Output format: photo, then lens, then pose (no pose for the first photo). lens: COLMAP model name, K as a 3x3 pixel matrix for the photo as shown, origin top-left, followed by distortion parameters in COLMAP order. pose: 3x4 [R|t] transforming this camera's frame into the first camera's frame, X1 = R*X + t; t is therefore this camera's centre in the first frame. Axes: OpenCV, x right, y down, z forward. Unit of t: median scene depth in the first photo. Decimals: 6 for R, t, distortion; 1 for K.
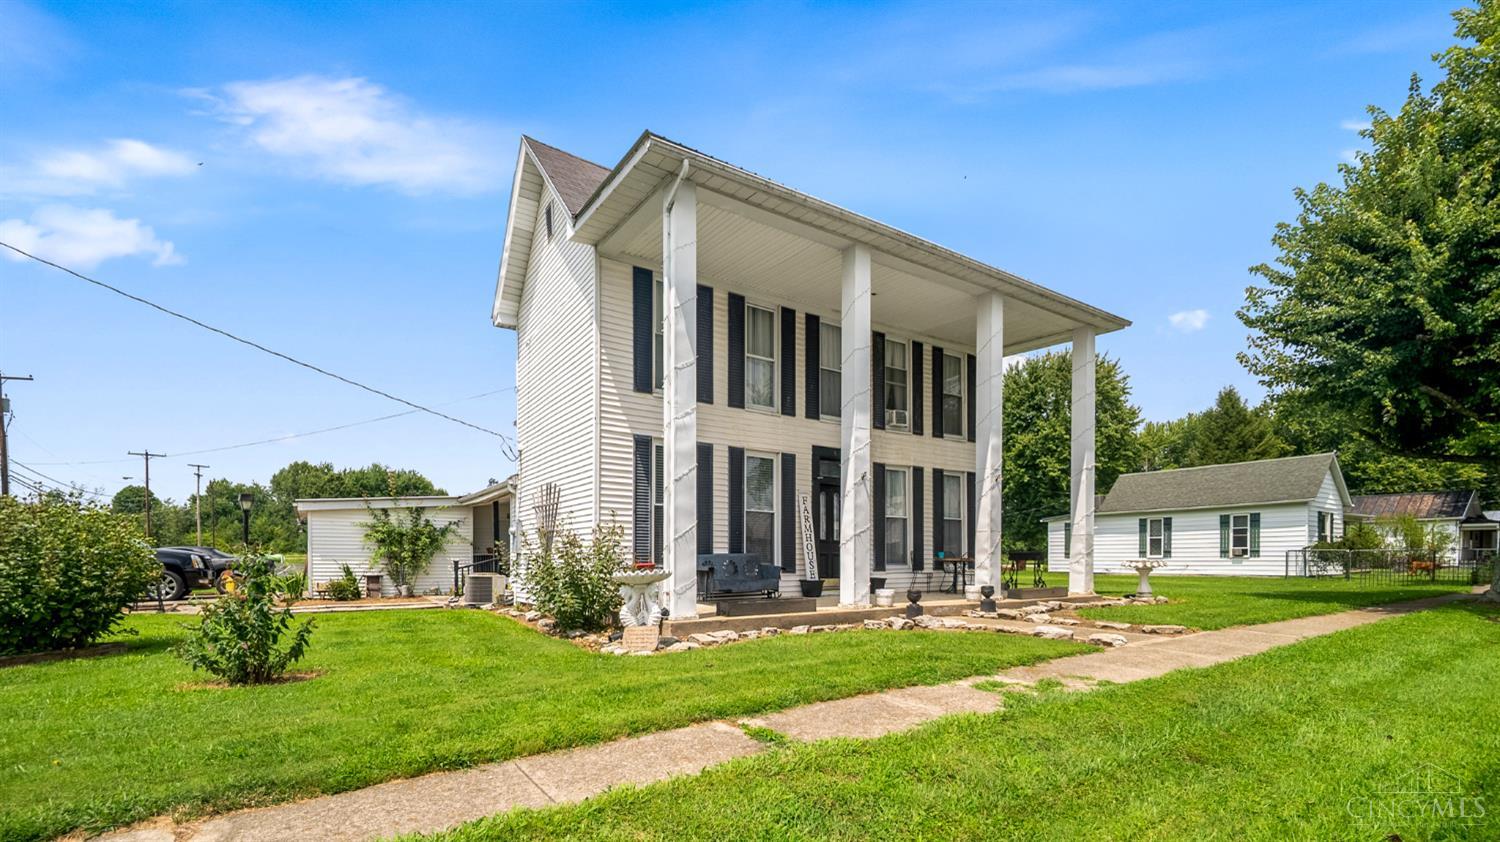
lens RADIAL K [[826.5, 0, 755.2], [0, 826.5, 434.5], [0, 0, 1]] dist [-0.001318, -0.000354]
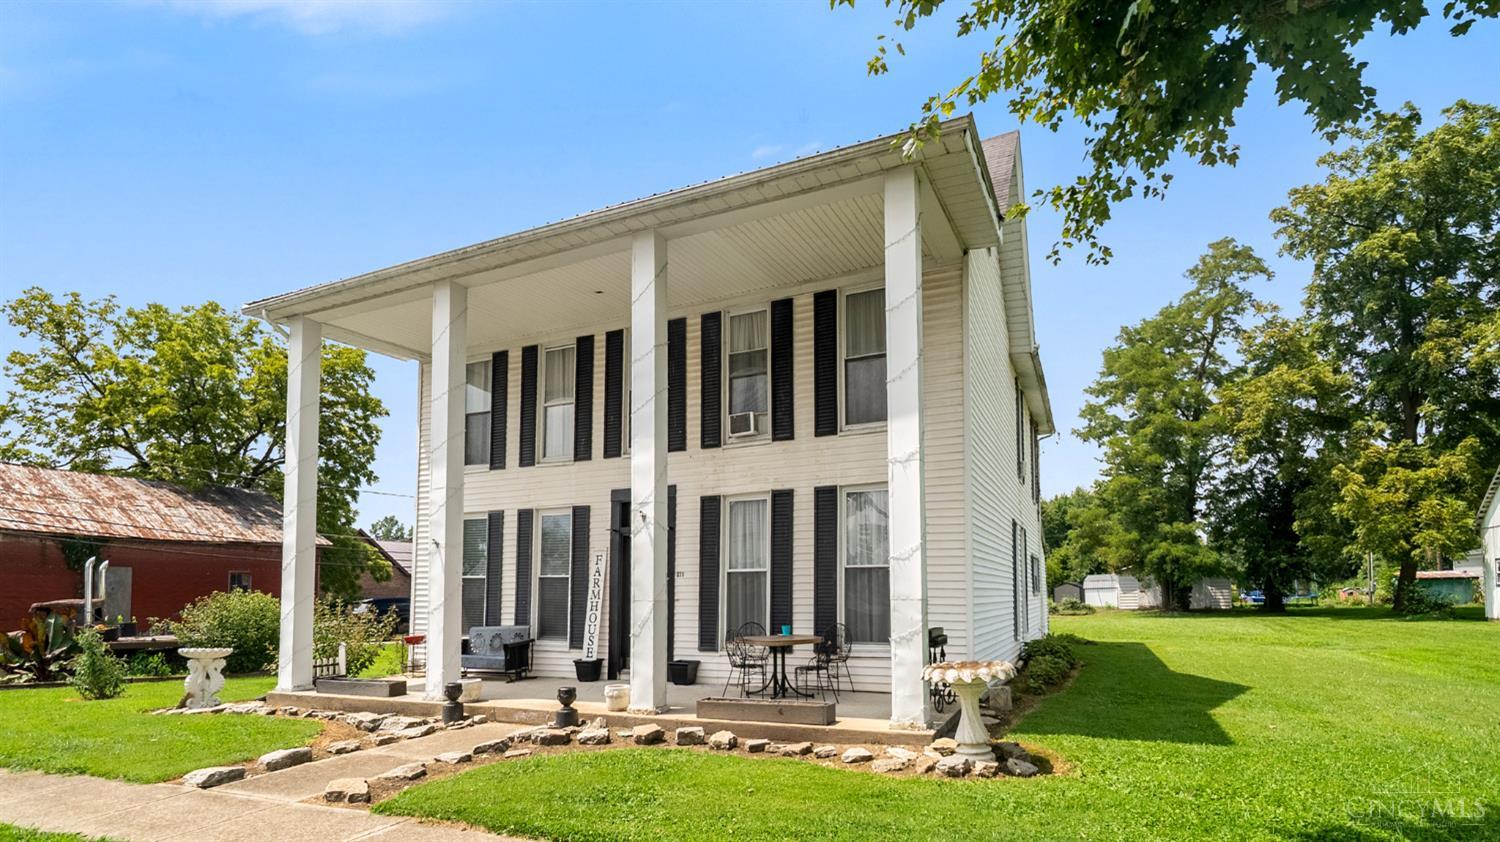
lens RADIAL K [[813.1, 0, 746.2], [0, 813.1, 425.9], [0, 0, 1]] dist [-0.000724, -0.000273]
pose [[0.404283, -0.202692, -0.891892, 0.833102], [0.141559, 0.977252, -0.157924, 0.094549], [0.903613, -0.062410, 0.423779, 0.772047]]
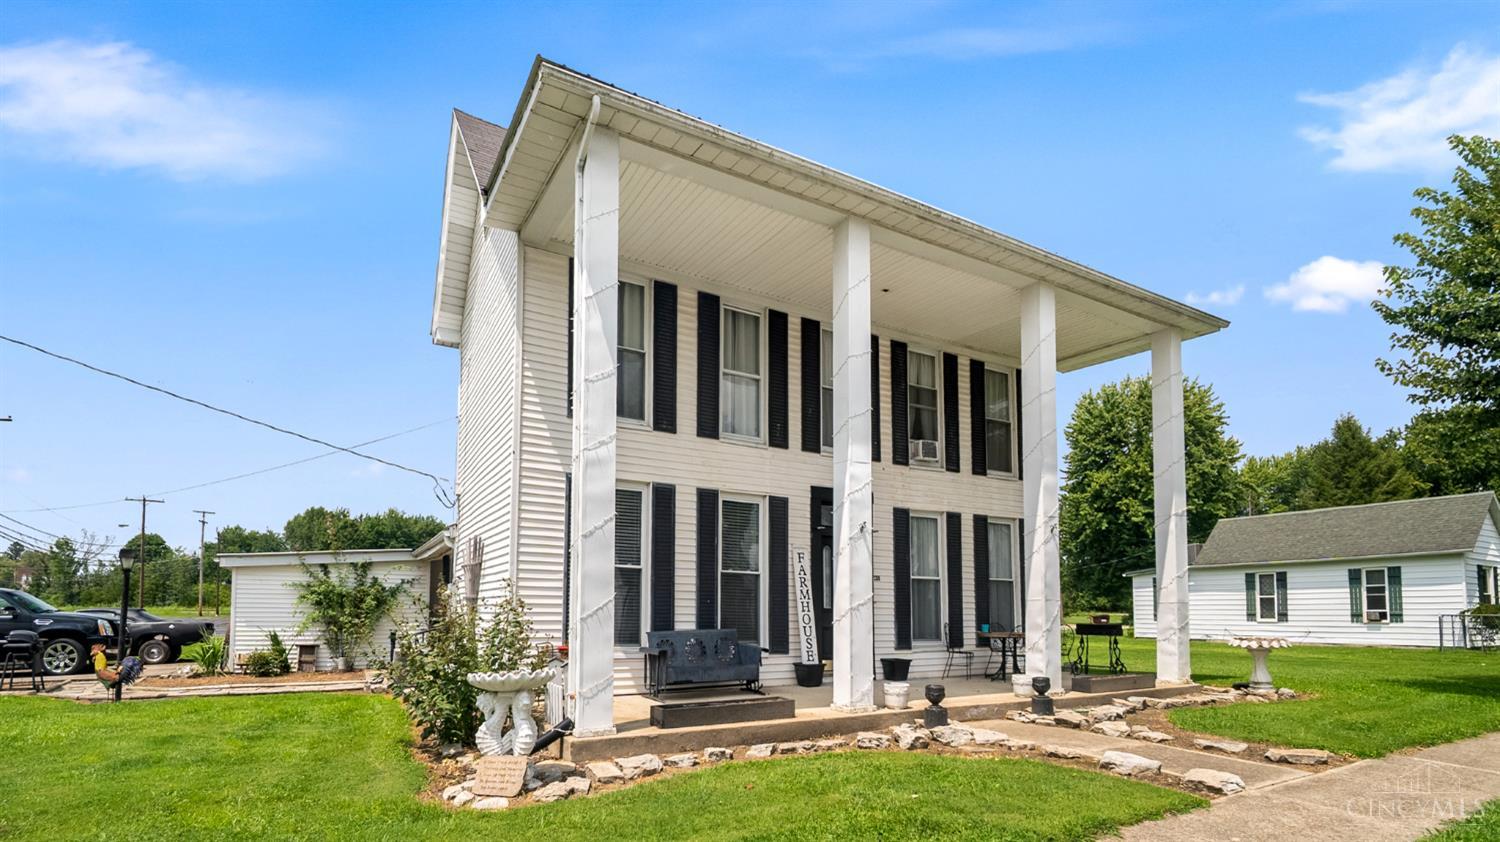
lens RADIAL K [[895.0, 0, 750.0], [0, 895.0, 421.0], [0, 0, 1]] dist [-0.004175, 0.000156]
pose [[0.997936, -0.010998, -0.063270, 0.065191], [0.007153, 0.998132, -0.060682, 0.002751], [0.063819, 0.060104, 0.996150, 0.154630]]
